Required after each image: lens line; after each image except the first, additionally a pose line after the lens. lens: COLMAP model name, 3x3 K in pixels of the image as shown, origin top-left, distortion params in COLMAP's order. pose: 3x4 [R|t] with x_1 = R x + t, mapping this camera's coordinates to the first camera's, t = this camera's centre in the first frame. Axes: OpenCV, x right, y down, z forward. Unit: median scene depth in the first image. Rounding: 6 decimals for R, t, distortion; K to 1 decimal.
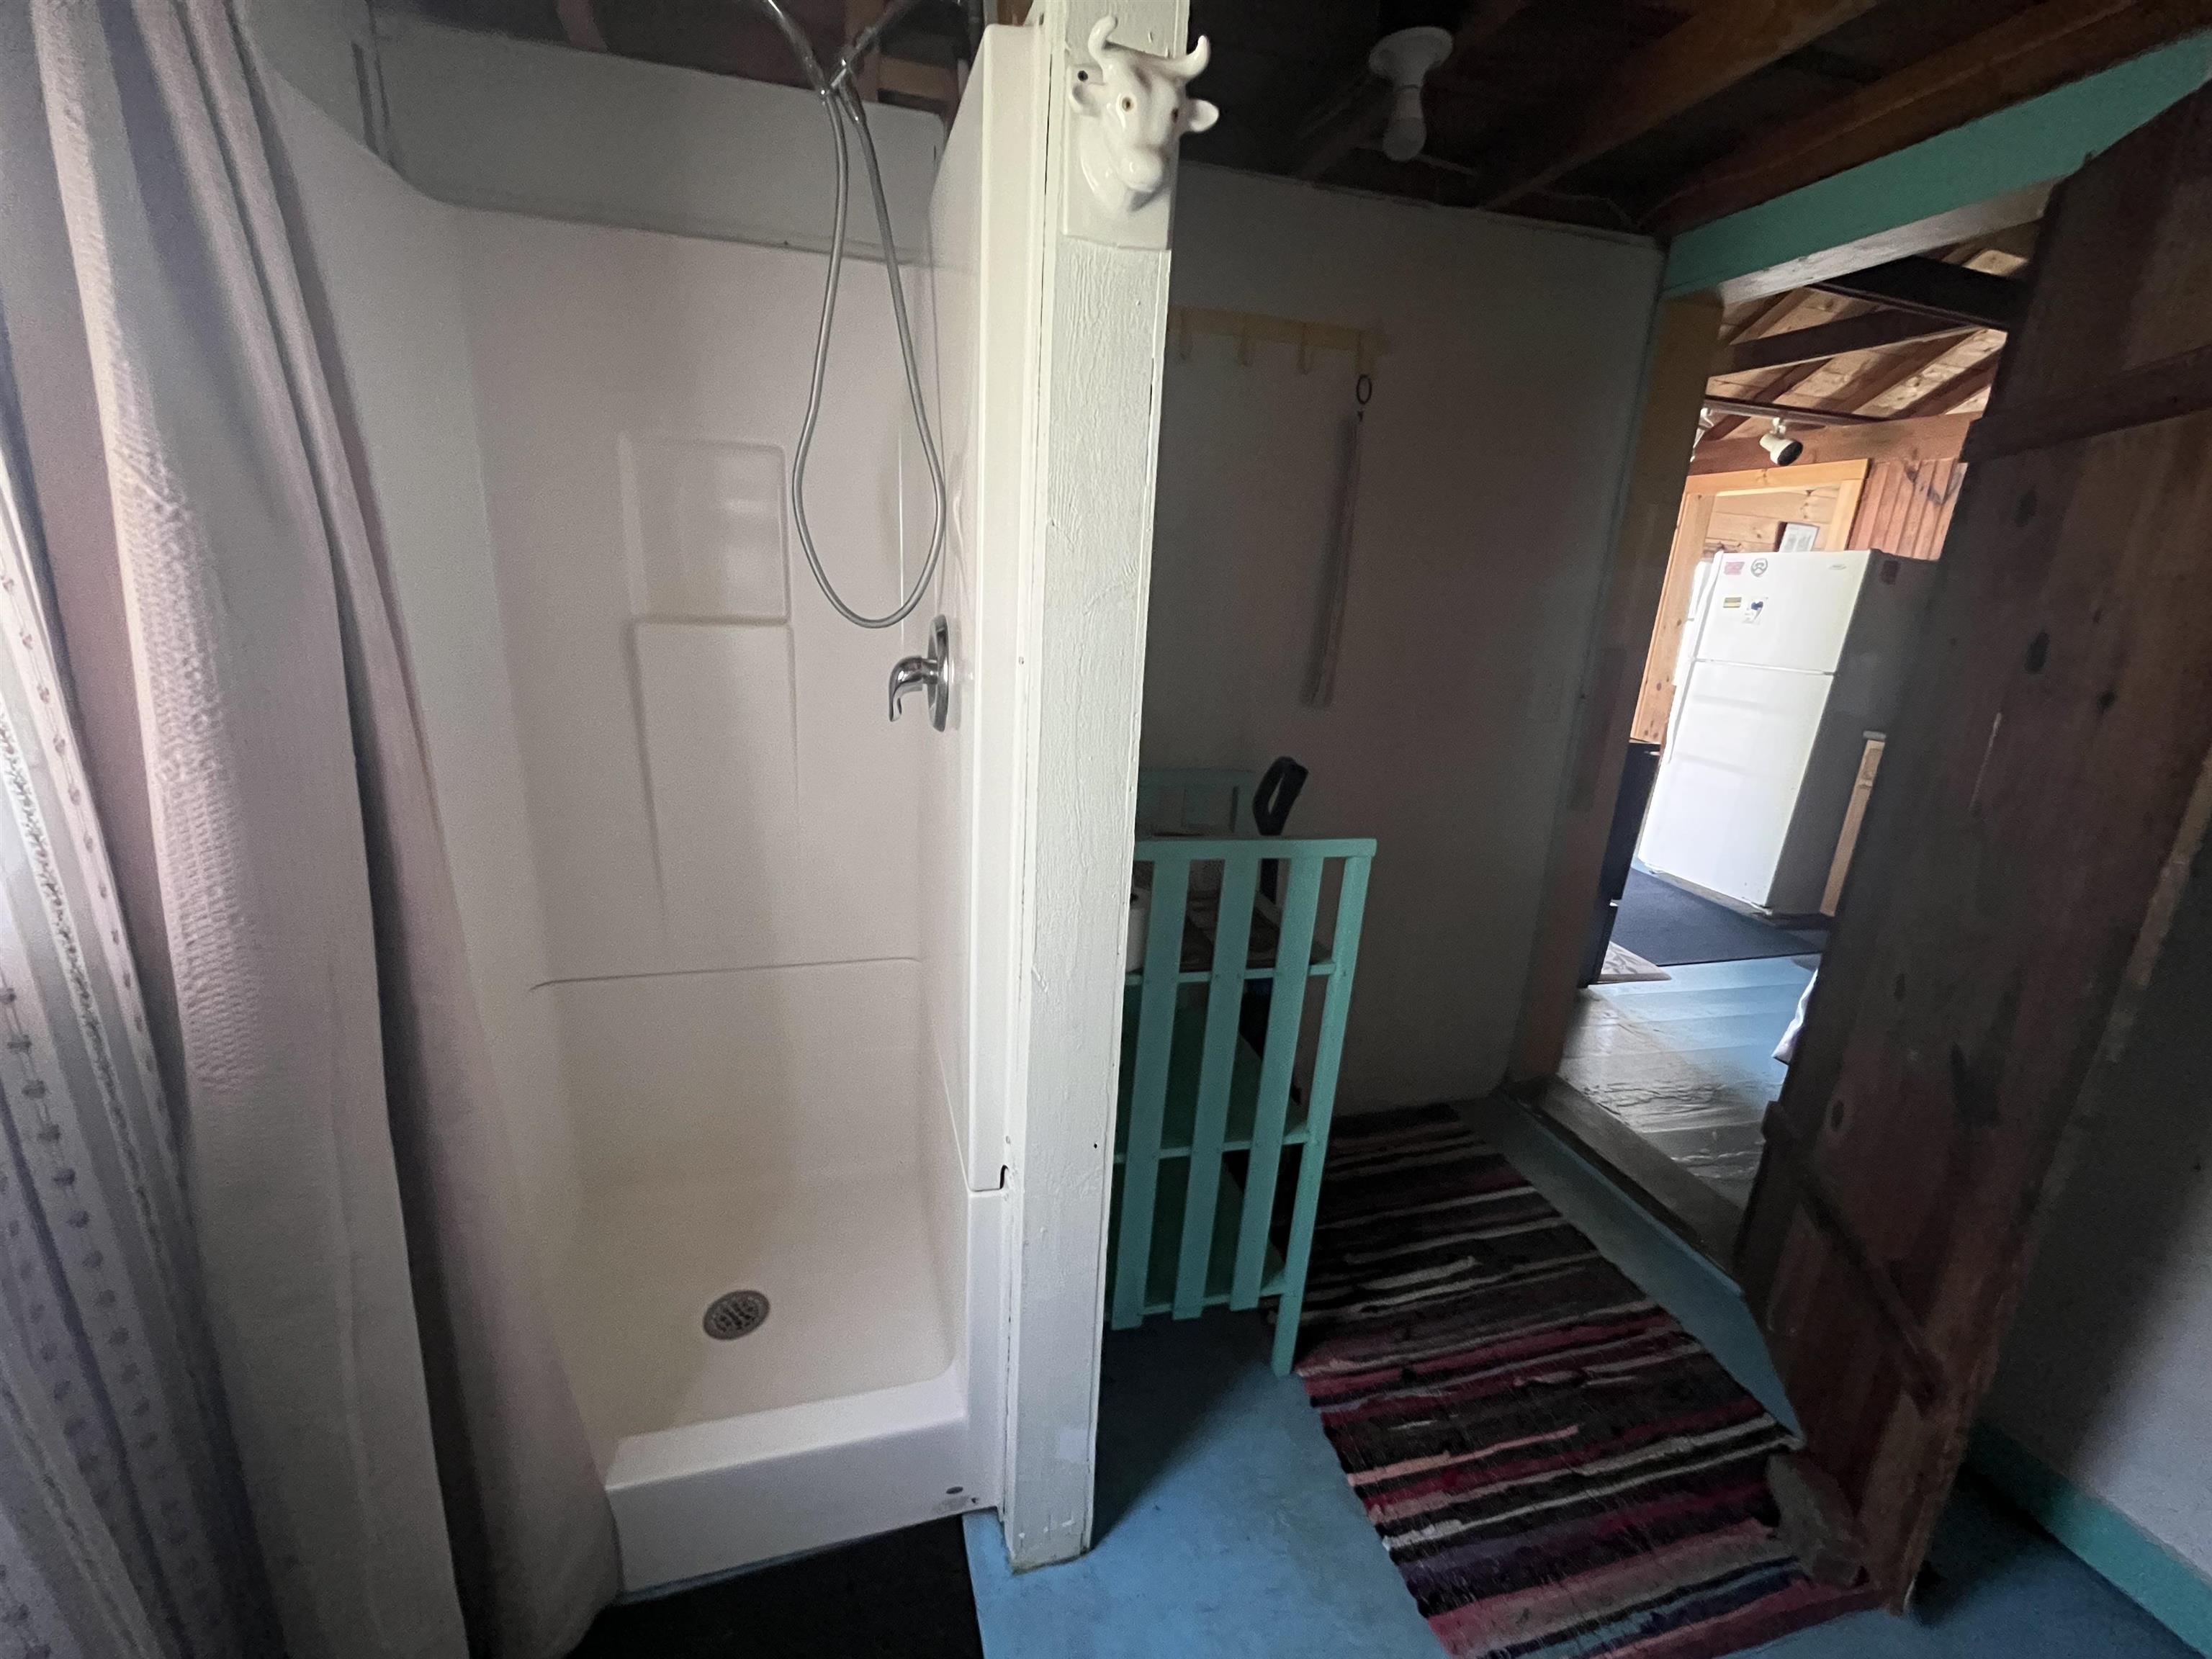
lens RADIAL K [[895.4, 0, 1110.5], [0, 895.4, 831.6], [0, 0, 1]] dist [-0.003173, 0.001101]
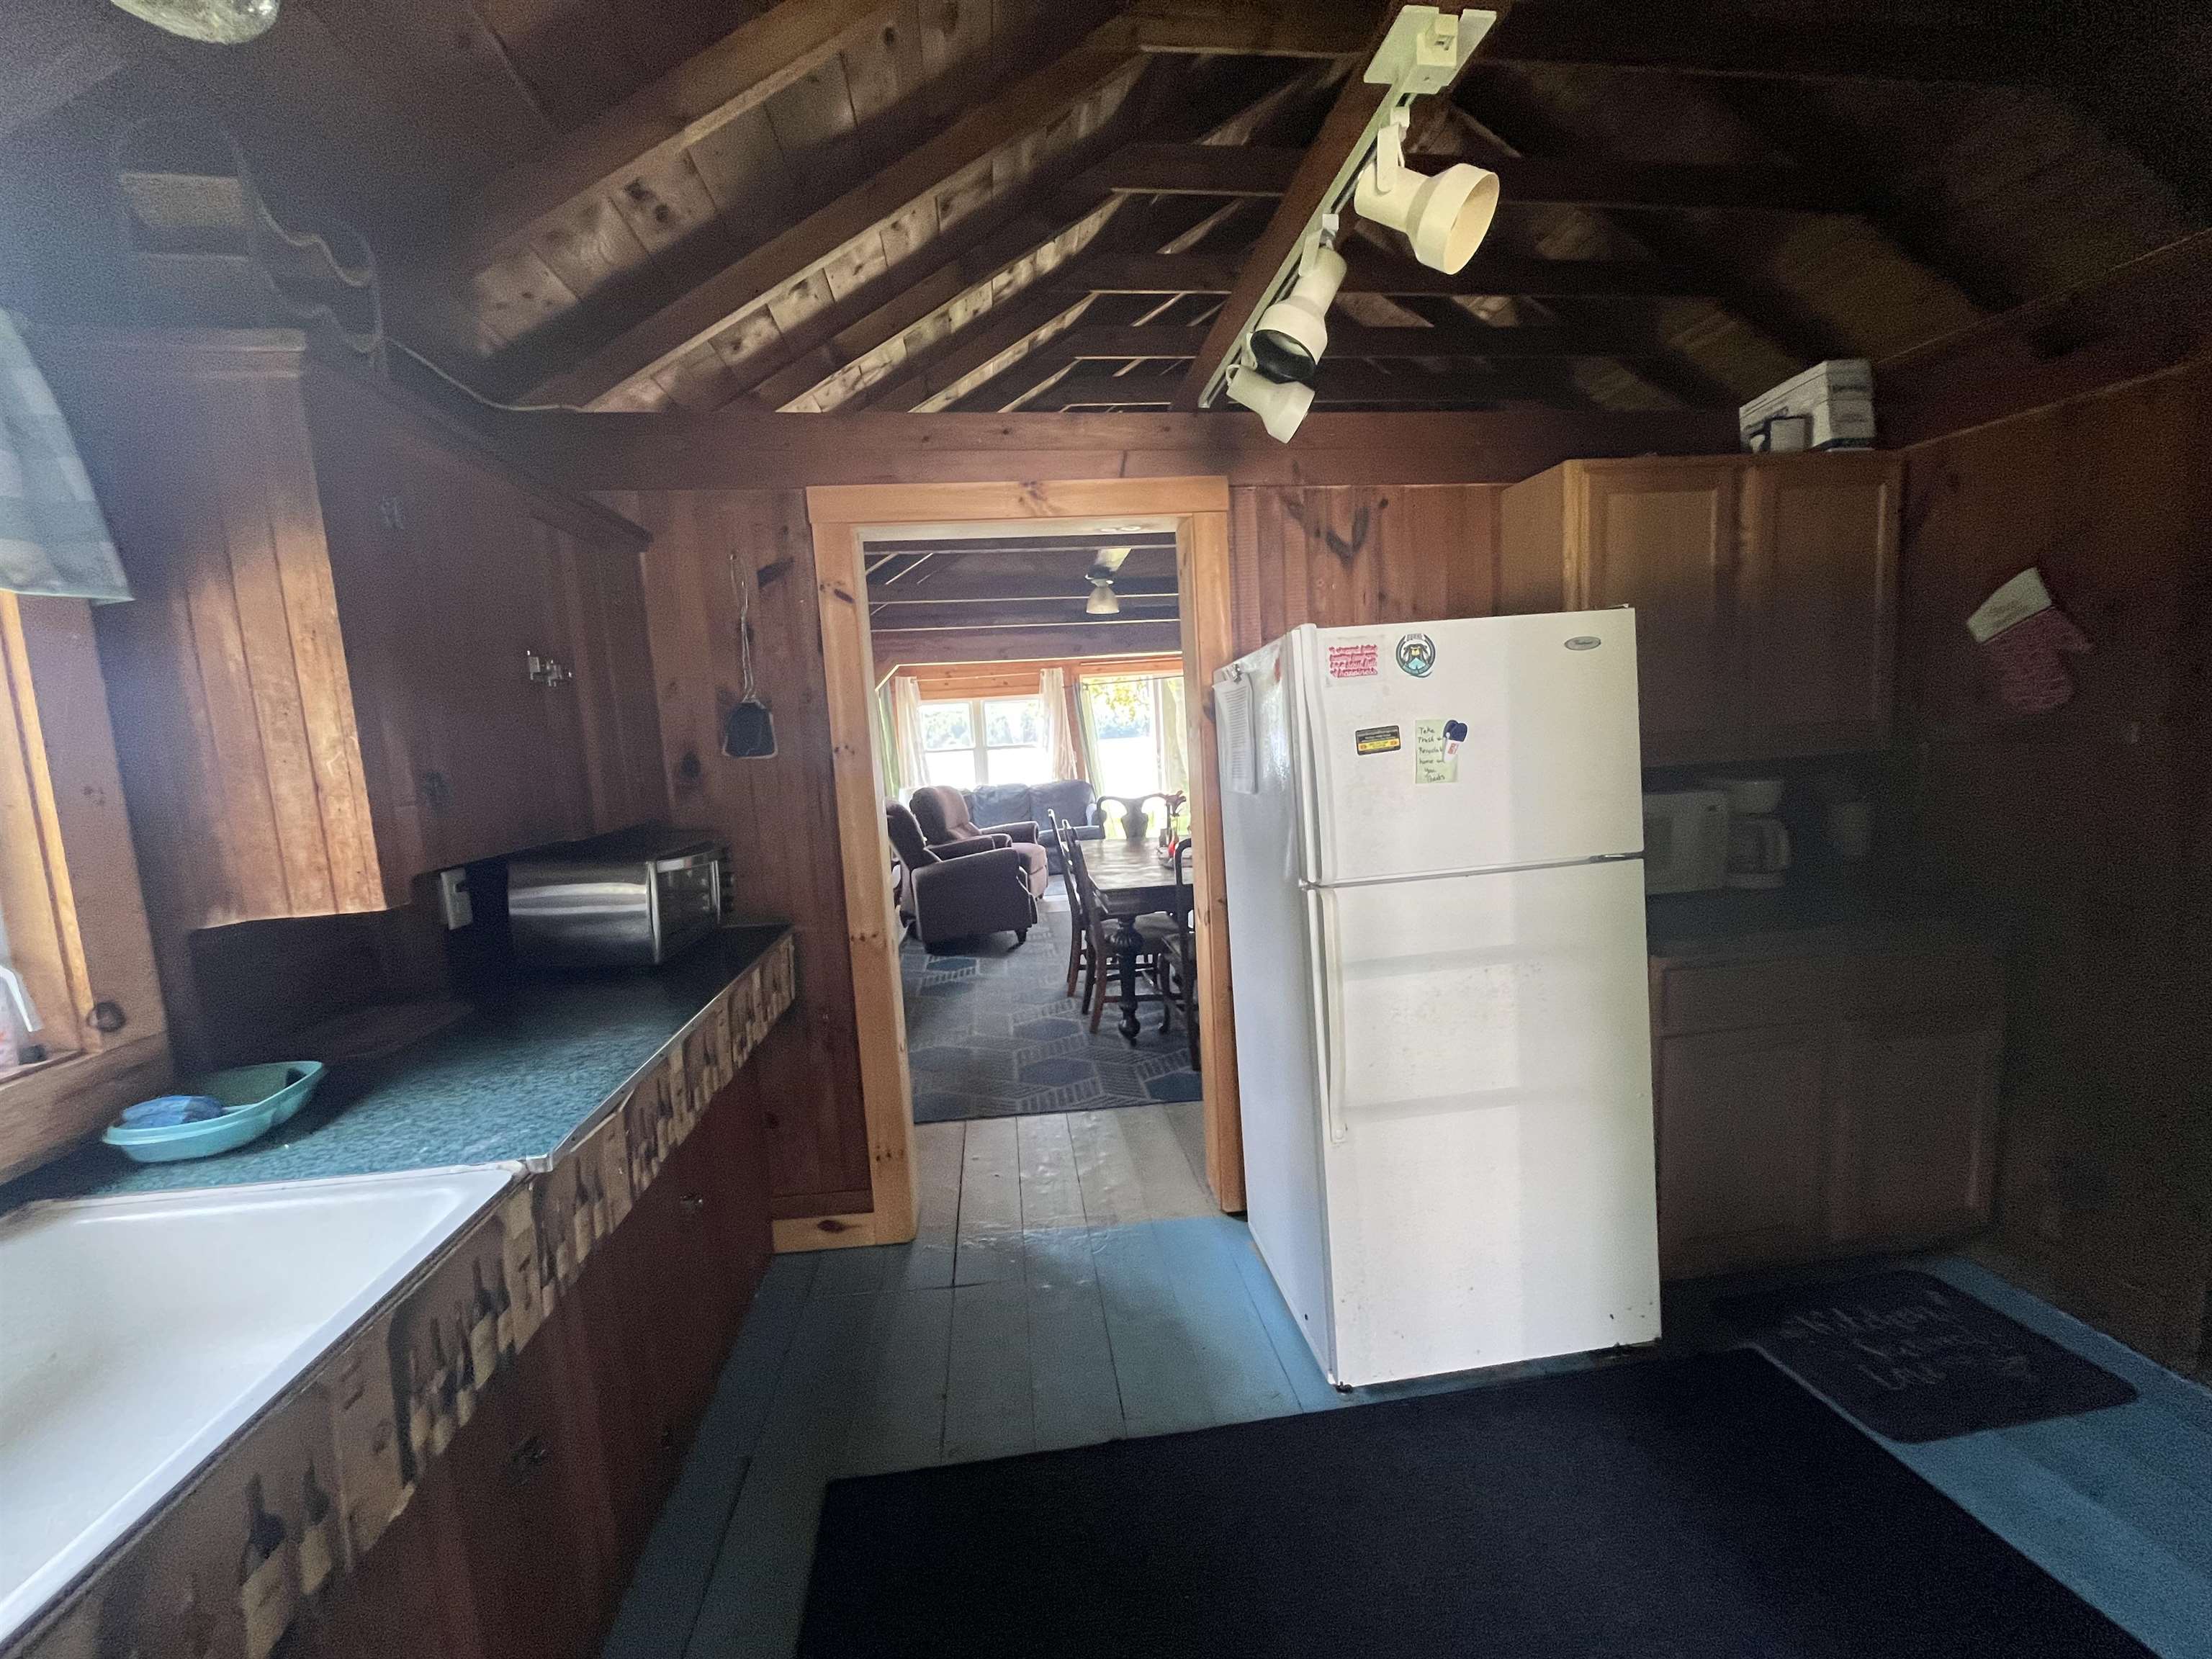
lens RADIAL K [[895.4, 0, 1097.0], [0, 895.4, 830.2], [0, 0, 1]] dist [-0.003173, 0.001101]
pose [[0.144413, -0.176207, 0.973702, 0.268259], [0.335156, 0.934564, 0.119417, -0.316091], [-0.931029, 0.309097, 0.194020, 1.073225]]
